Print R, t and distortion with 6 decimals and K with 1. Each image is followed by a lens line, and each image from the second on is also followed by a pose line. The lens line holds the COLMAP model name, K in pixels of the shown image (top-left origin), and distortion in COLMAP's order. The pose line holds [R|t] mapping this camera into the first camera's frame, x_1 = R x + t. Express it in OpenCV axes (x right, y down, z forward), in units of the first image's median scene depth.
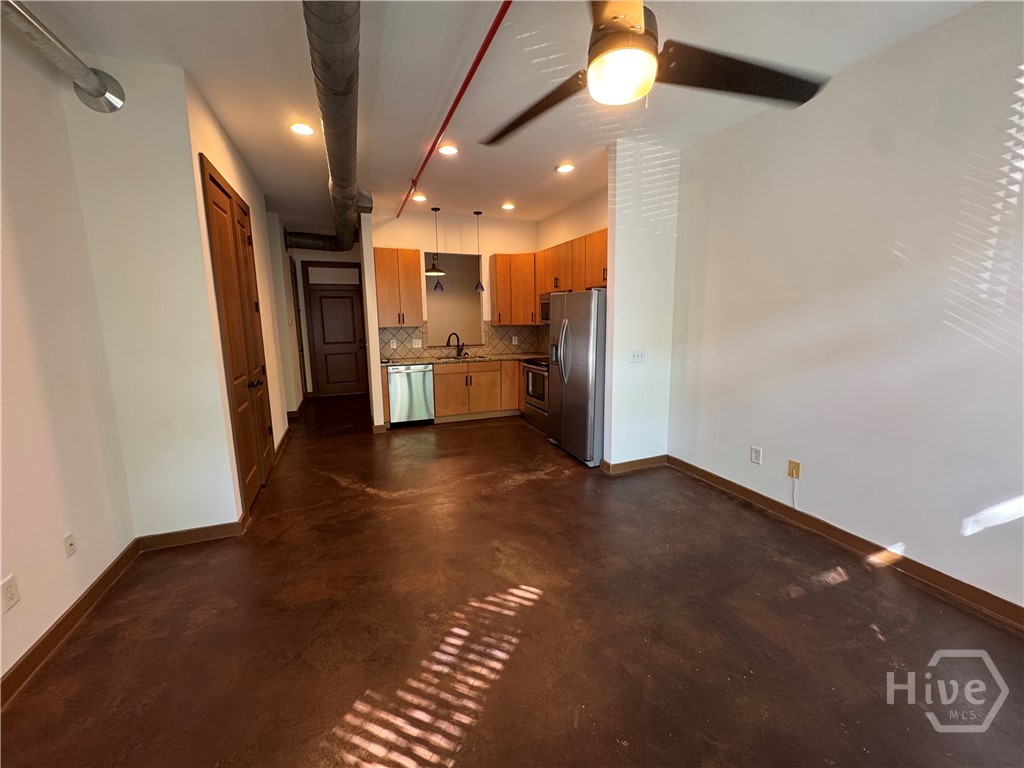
lens RADIAL K [[409.0, 0, 513.2], [0, 409.0, 380.5], [0, 0, 1]] dist [-0.000553, -0.000013]
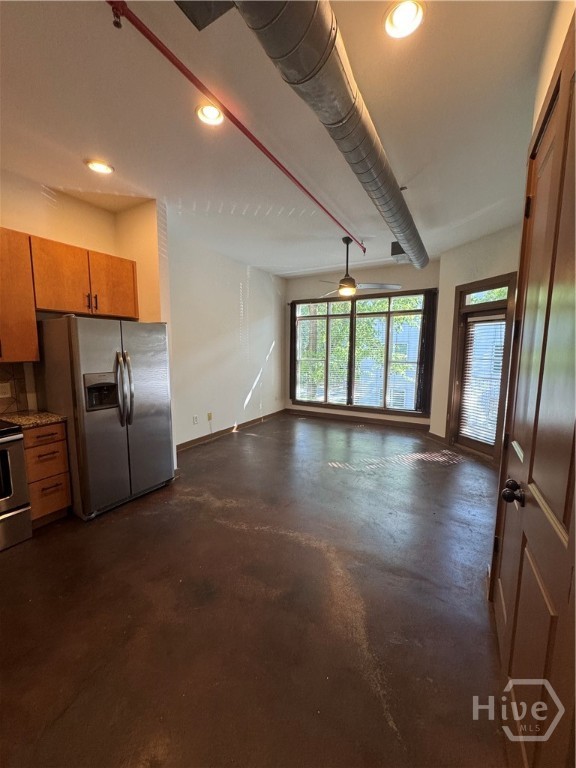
lens RADIAL K [[306.7, 0, 289.6], [0, 306.7, 385.4], [0, 0, 1]] dist [-0.000553, -0.000013]
pose [[-0.629581, -0.083206, 0.772467, -0.771325], [0.127491, 0.969707, 0.208361, -0.213655], [-0.766403, 0.229663, -0.599901, 1.468975]]
